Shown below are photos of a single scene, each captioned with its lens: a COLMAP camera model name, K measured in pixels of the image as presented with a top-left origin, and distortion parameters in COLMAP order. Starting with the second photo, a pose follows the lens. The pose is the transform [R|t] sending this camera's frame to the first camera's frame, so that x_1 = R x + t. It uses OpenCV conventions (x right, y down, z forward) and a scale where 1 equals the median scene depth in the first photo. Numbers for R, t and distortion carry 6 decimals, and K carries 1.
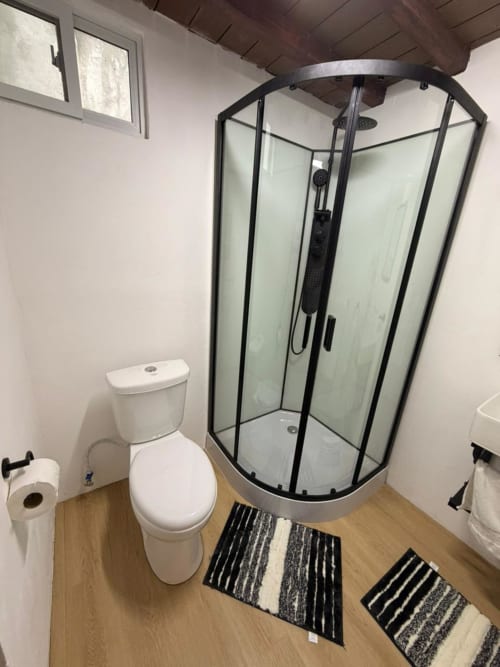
lens RADIAL K [[268.5, 0, 250.2], [0, 268.5, 334.2], [0, 0, 1]] dist [-0.009259, 0.000404]
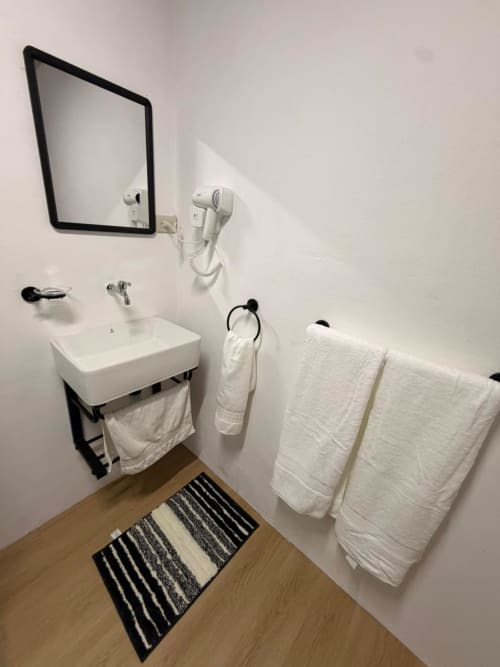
lens RADIAL K [[268.5, 0, 249.2], [0, 268.5, 335.1], [0, 0, 1]] dist [-0.009259, 0.000404]
pose [[-0.254406, -0.455946, 0.852872, 0.119589], [0.182520, 0.843403, 0.505329, -0.073239], [-0.949718, 0.284225, -0.131347, 0.525534]]
